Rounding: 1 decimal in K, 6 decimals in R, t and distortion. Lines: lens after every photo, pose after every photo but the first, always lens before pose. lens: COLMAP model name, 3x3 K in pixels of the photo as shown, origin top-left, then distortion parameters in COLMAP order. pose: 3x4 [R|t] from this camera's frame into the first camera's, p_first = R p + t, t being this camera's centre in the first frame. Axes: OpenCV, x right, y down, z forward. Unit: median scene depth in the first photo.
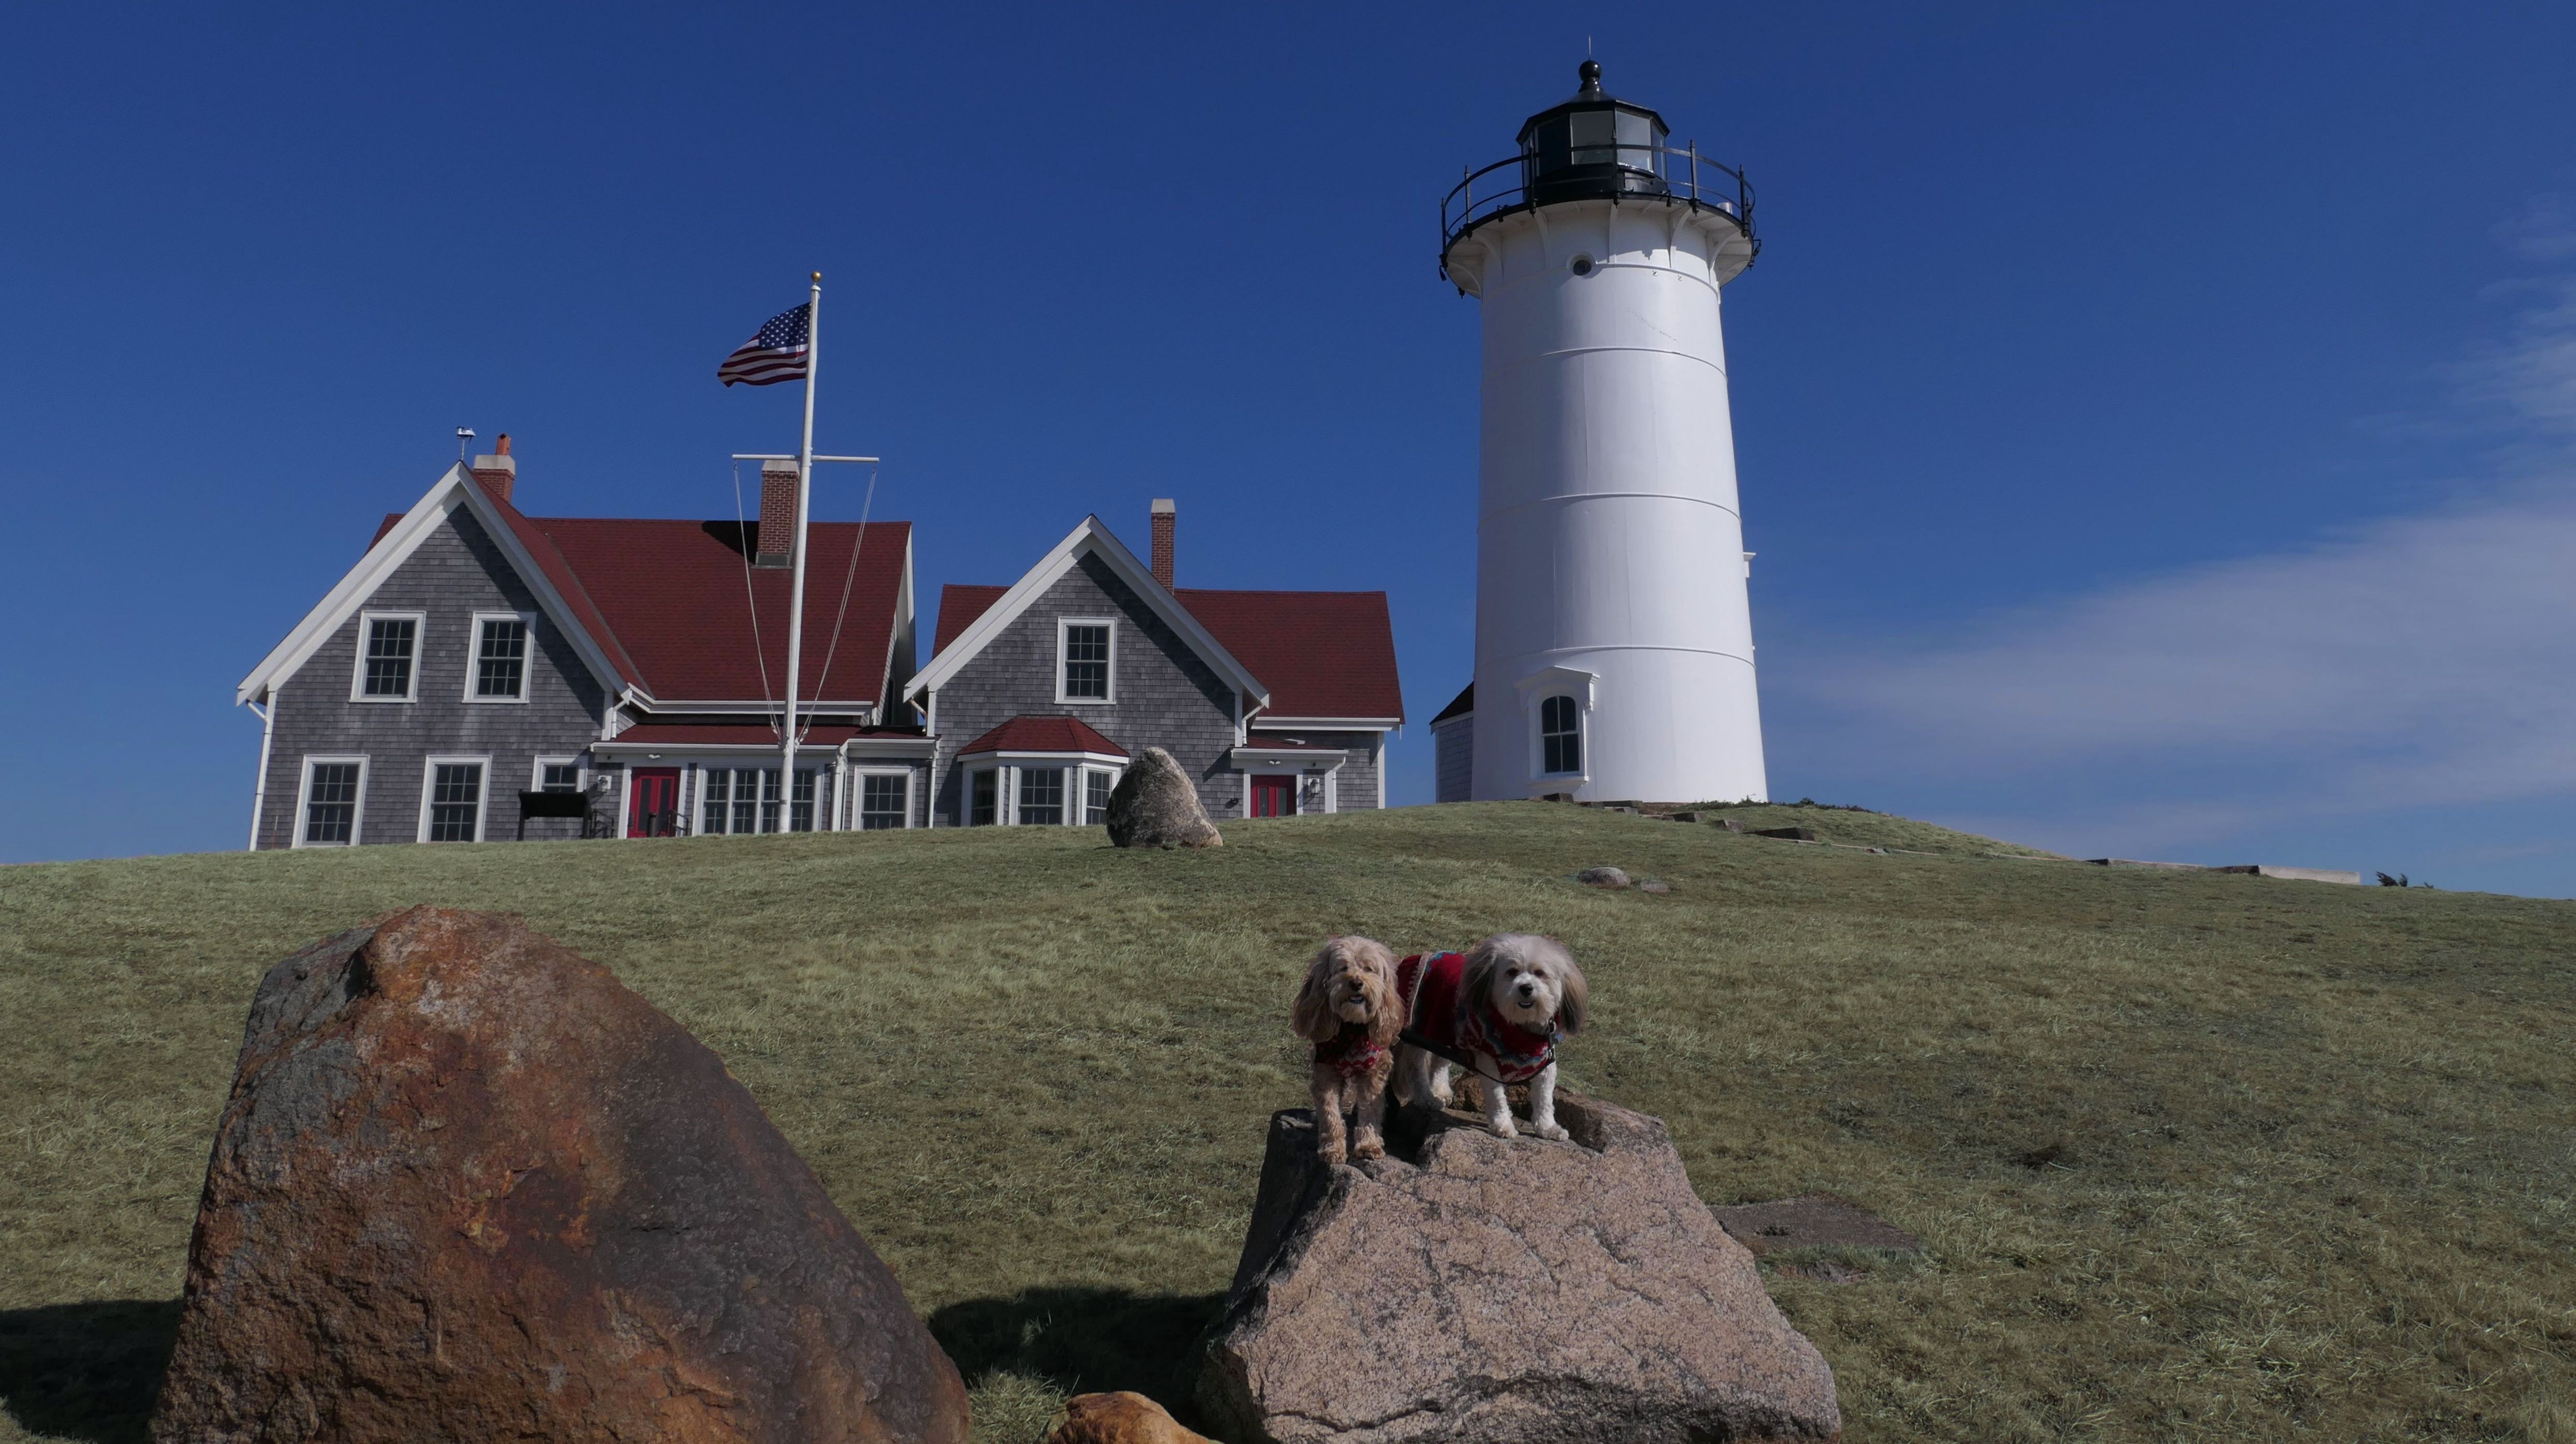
lens RADIAL K [[2032.8, 0, 1346.8], [0, 2032.8, 491.8], [0, 0, 1]] dist [-0.025536, 0.011104]
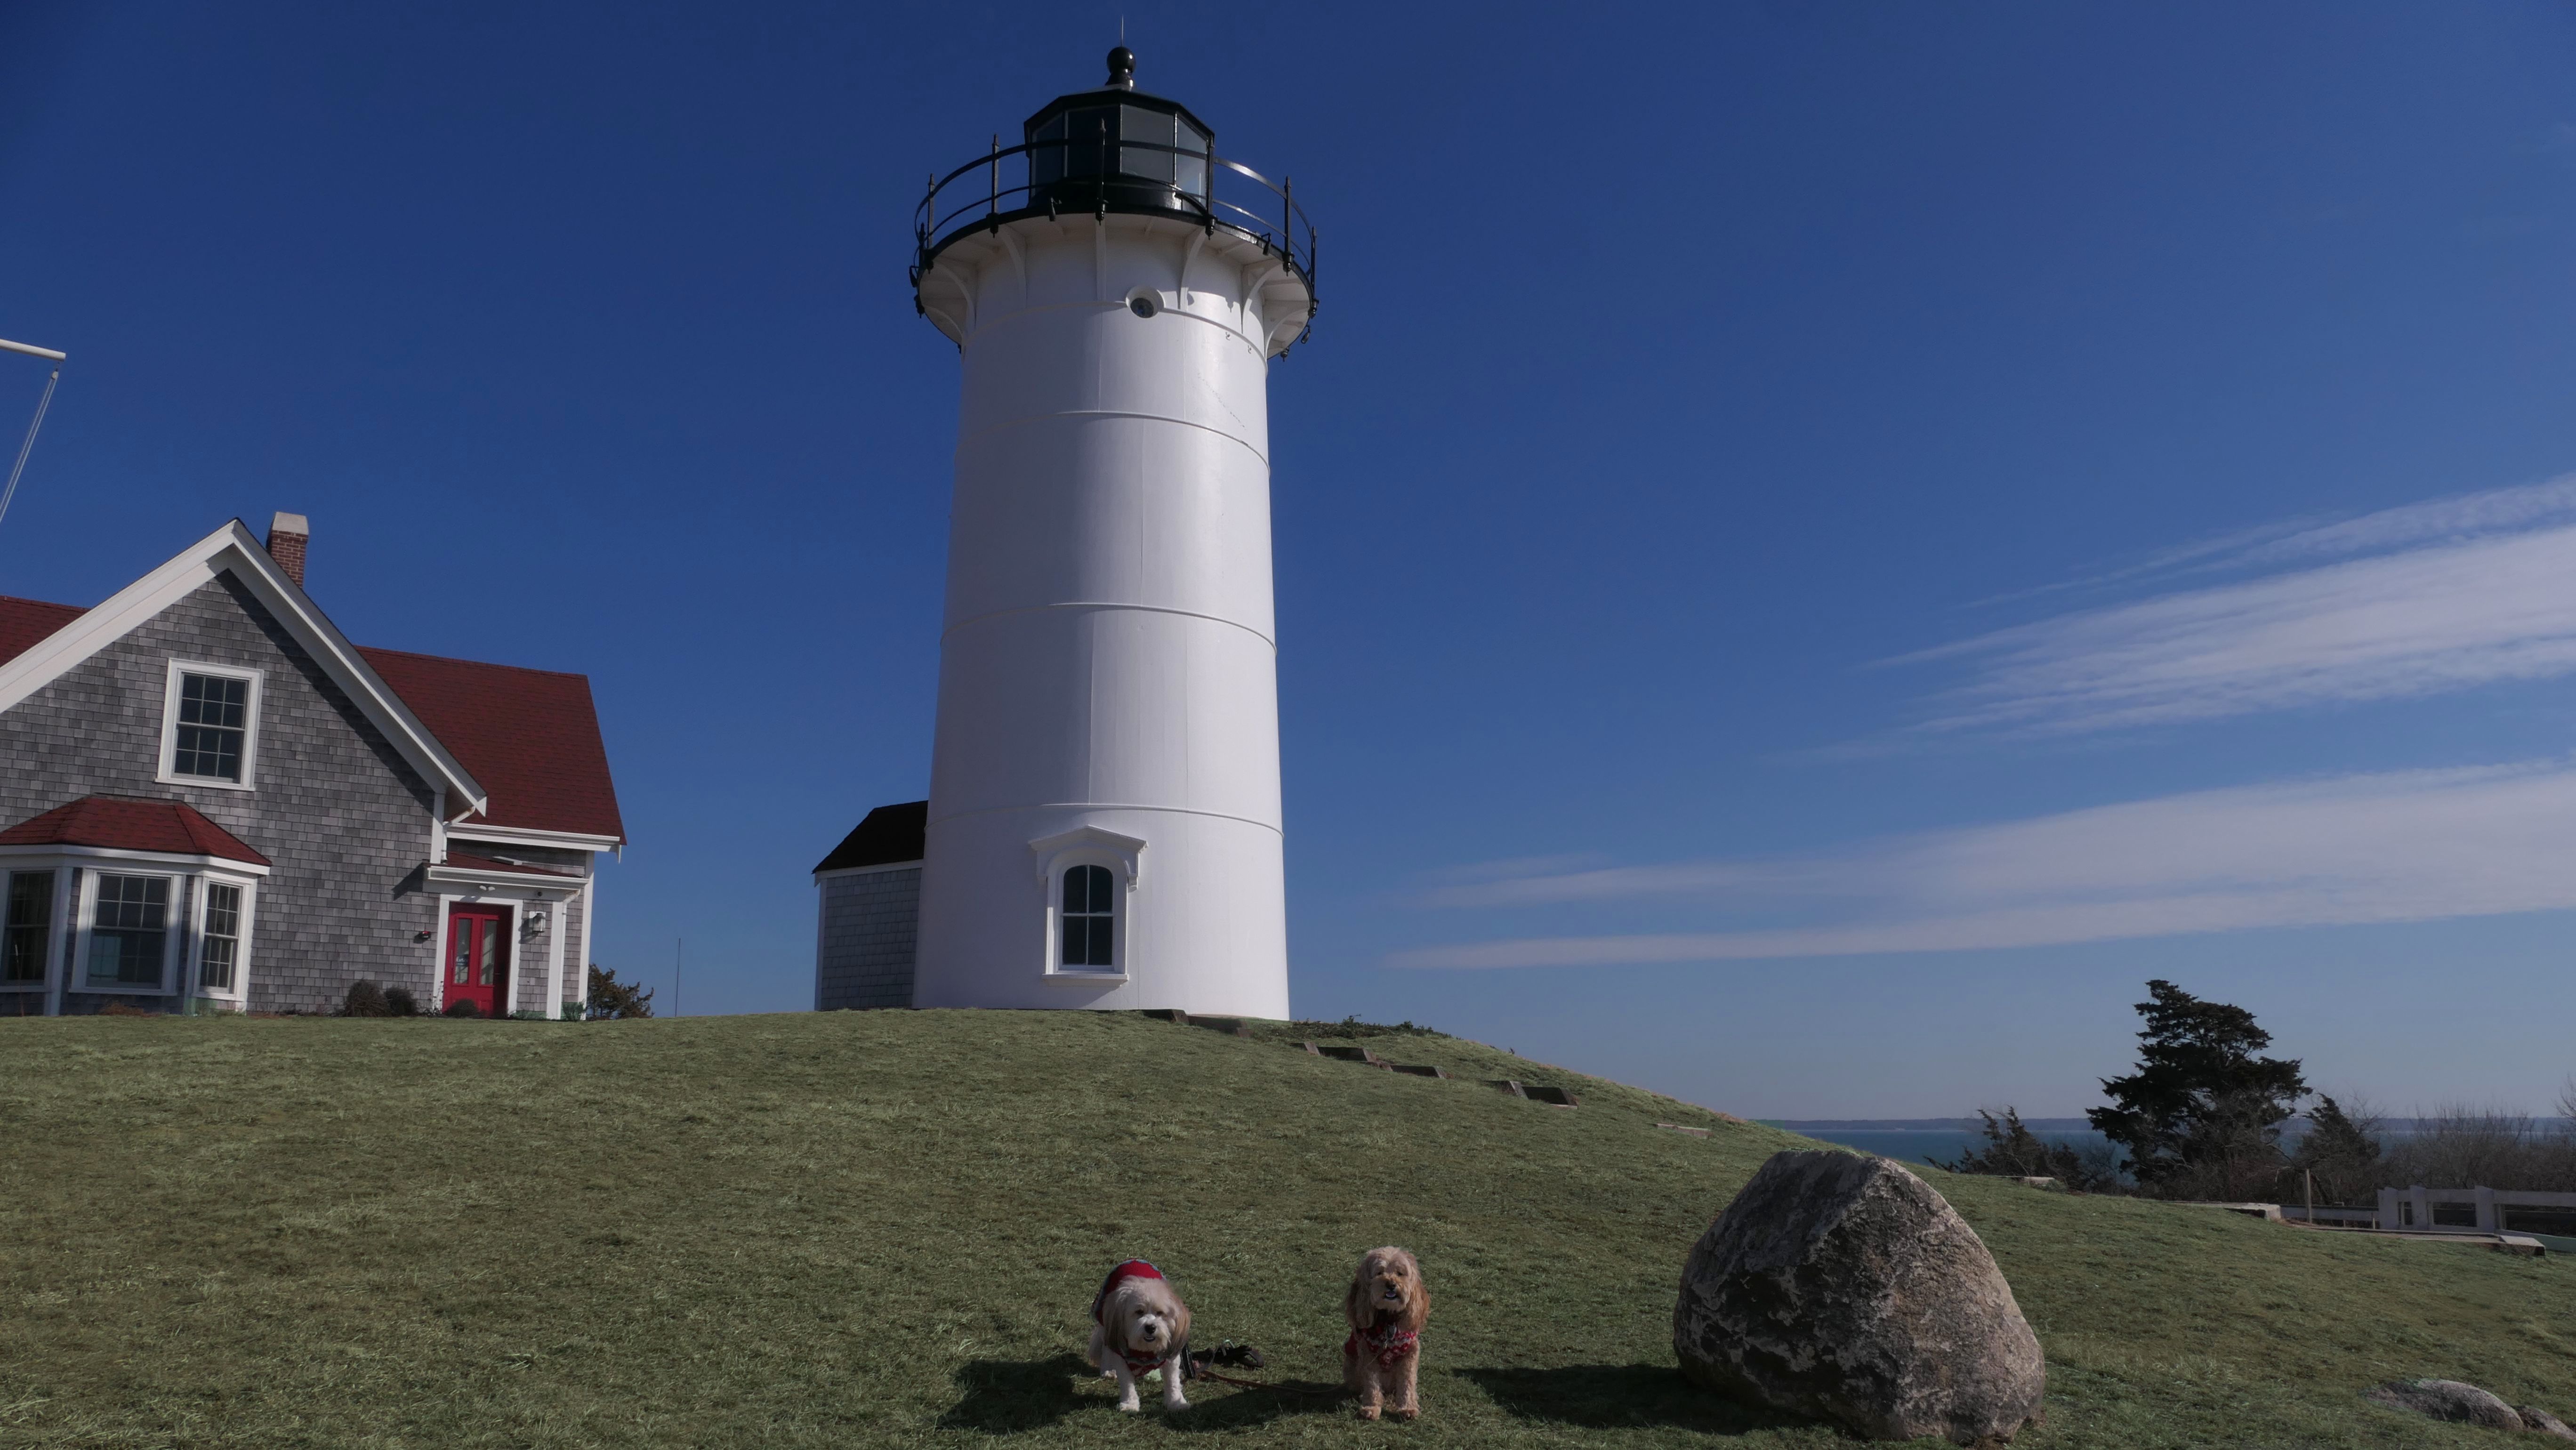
lens RADIAL K [[1832.6, 0, 1242.9], [0, 1832.6, 797.0], [0, 0, 1]] dist [0.020436, -0.005966]
pose [[0.864204, 0.094168, 0.494250, -0.139135], [-0.141929, 0.988062, 0.059913, 0.019625], [-0.482708, -0.121926, 0.867253, 0.285710]]
